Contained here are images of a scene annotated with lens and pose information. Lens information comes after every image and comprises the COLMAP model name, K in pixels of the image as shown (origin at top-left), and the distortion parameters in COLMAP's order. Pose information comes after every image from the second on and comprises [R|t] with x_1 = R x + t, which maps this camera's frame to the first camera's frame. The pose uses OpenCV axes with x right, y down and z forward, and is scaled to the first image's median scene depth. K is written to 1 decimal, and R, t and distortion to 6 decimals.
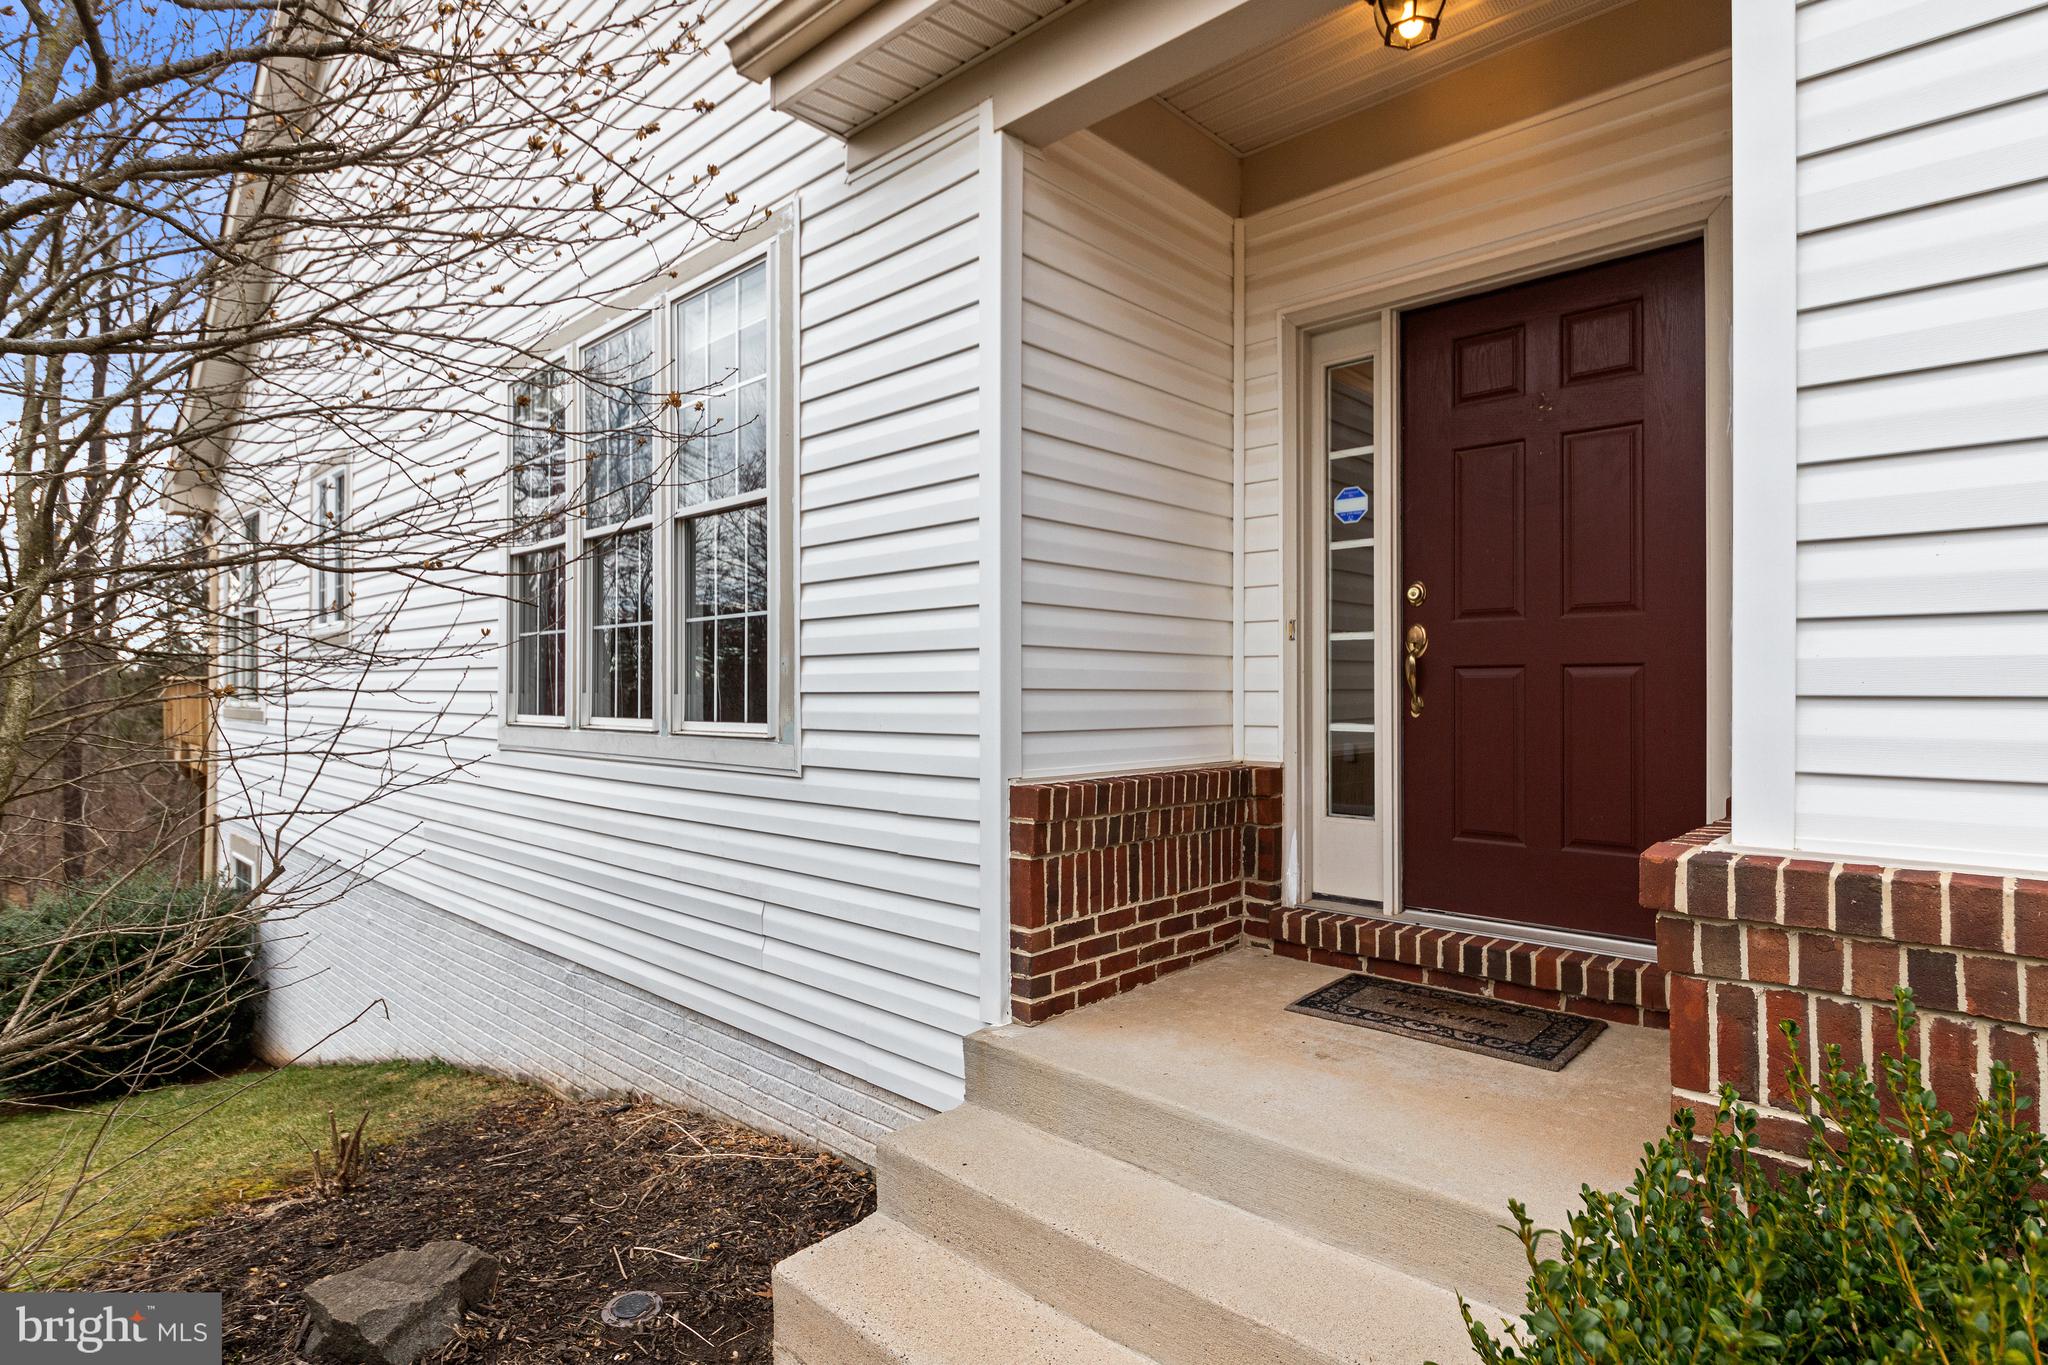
lens RADIAL K [[1197.7, 0, 1018.0], [0, 1197.7, 672.8], [0, 0, 1]] dist [0.006703, 0.000705]
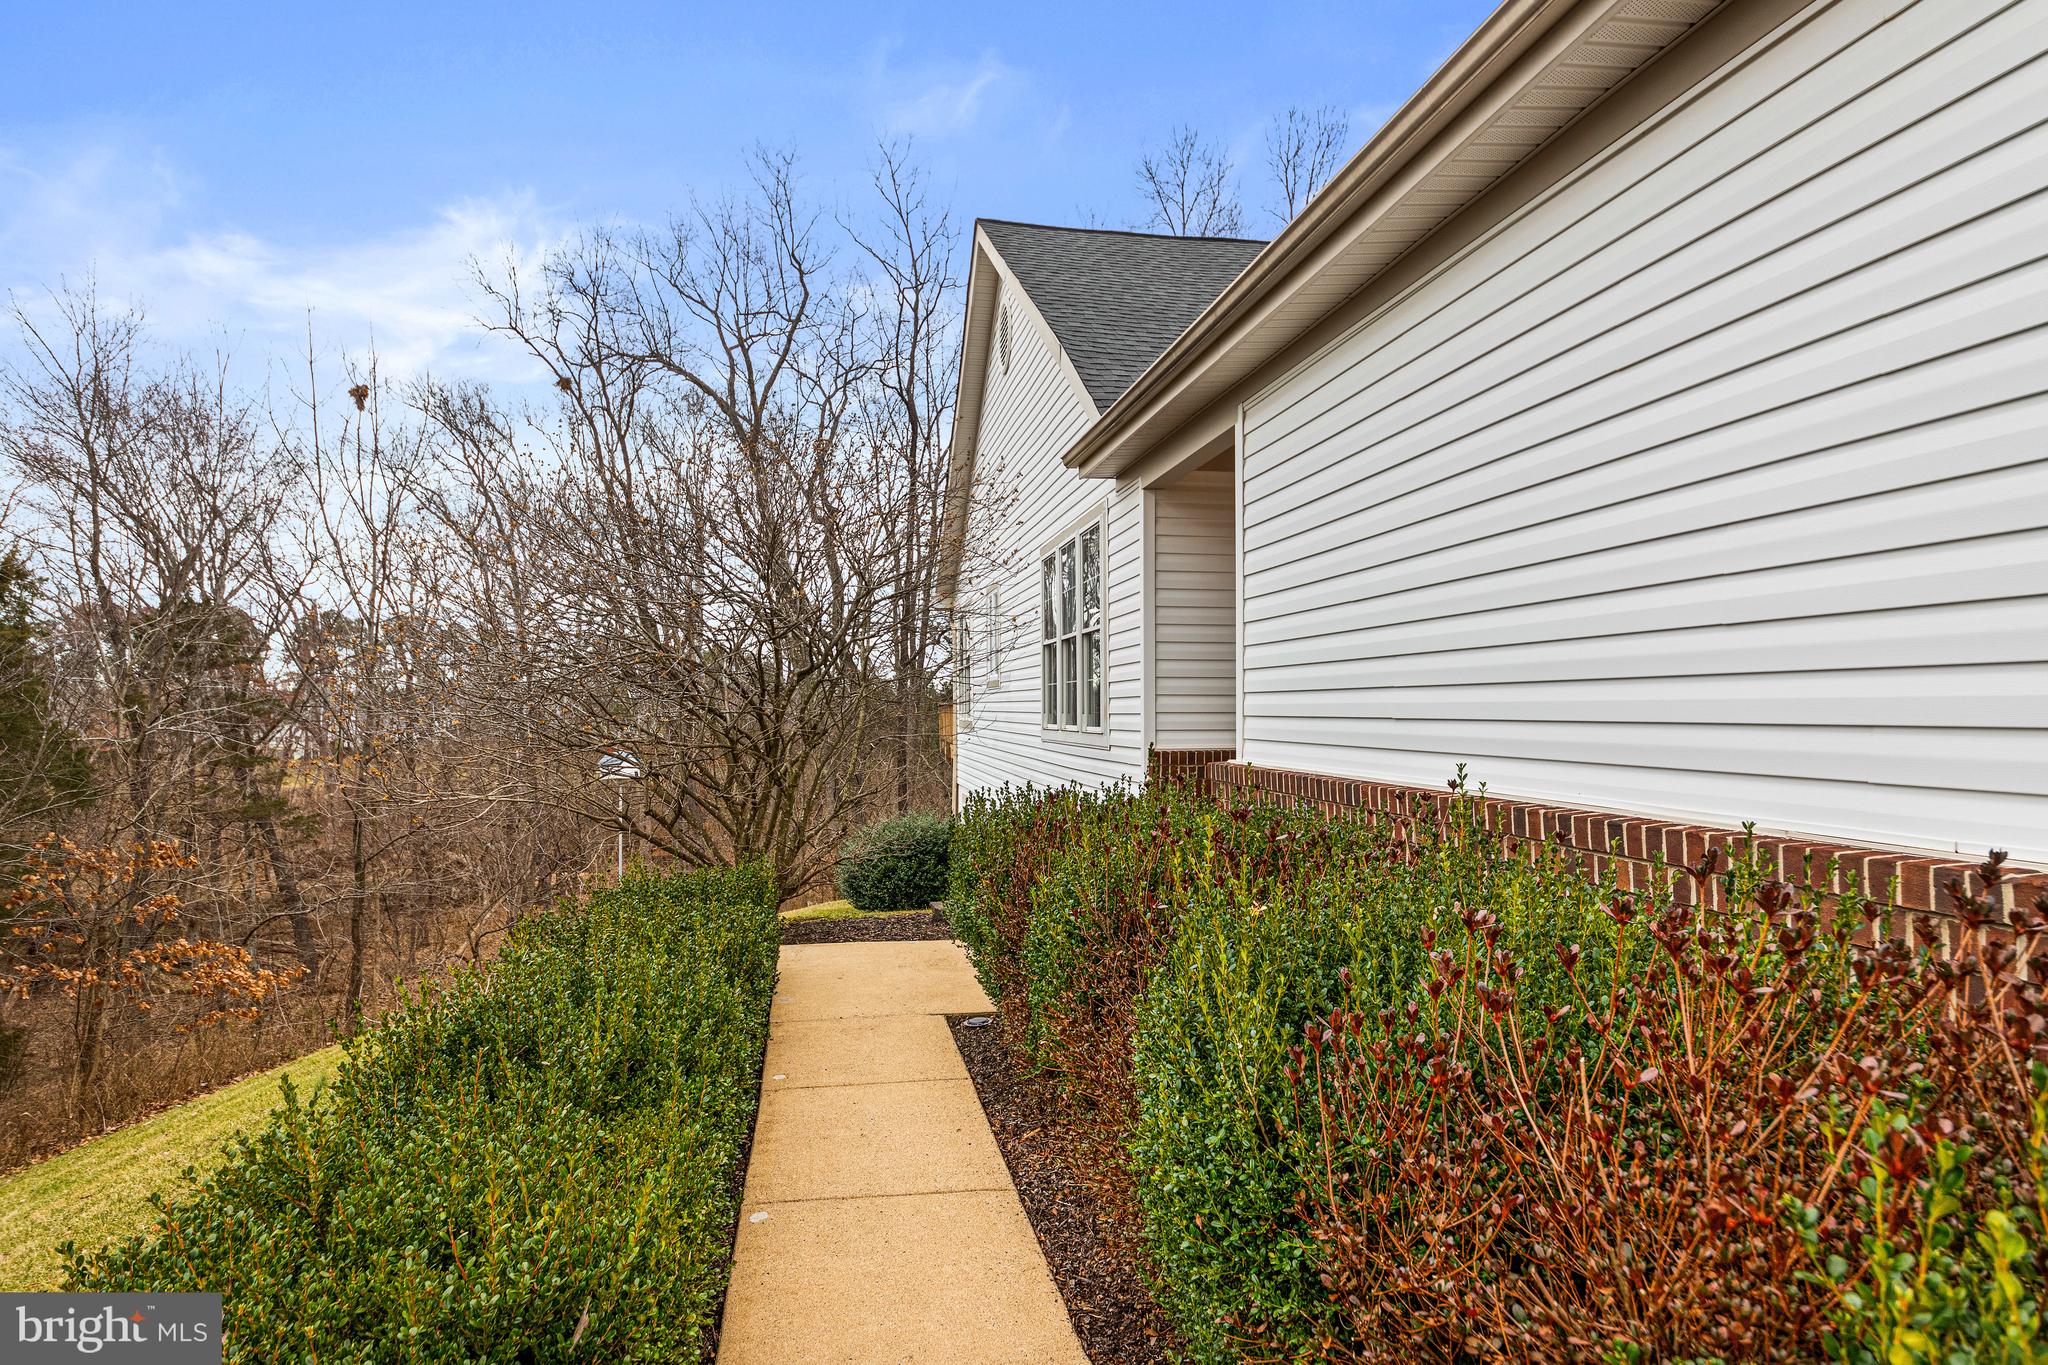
lens RADIAL K [[1197.7, 0, 1025.5], [0, 1197.7, 689.9], [0, 0, 1]] dist [0.006703, 0.000705]
pose [[0.839421, -0.000275, -0.543481, 0.993344], [-0.003826, 0.999972, -0.006415, -0.012885], [0.543468, 0.007464, 0.839397, -1.077652]]
